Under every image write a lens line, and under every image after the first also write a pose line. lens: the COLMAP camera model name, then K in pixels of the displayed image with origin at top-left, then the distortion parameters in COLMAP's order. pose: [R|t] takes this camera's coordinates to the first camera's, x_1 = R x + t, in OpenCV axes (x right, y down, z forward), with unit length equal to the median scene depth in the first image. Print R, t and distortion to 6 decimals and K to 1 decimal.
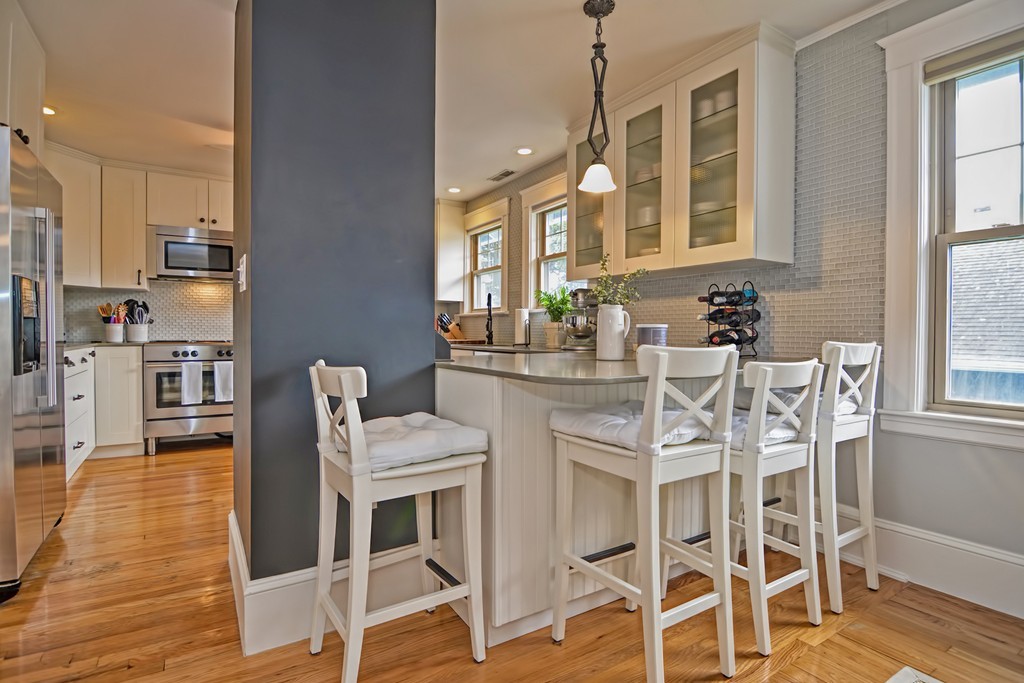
lens RADIAL K [[504.8, 0, 503.2], [0, 504.8, 340.5], [0, 0, 1]] dist [-0.011420, -0.005823]
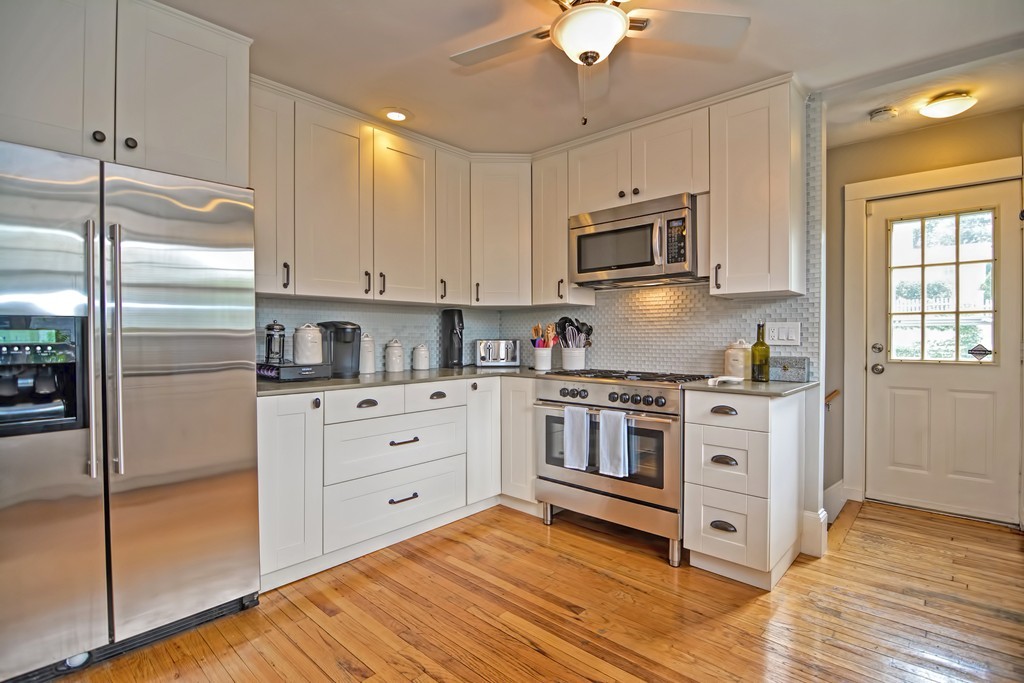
lens RADIAL K [[490.1, 0, 512.9], [0, 490.1, 339.9], [0, 0, 1]] dist [-0.015413, -0.005445]
pose [[0.274840, 0.001768, -0.961488, -0.008539], [-0.011446, 0.999933, -0.001433, -0.043698], [0.961422, 0.011399, 0.274841, 0.713970]]
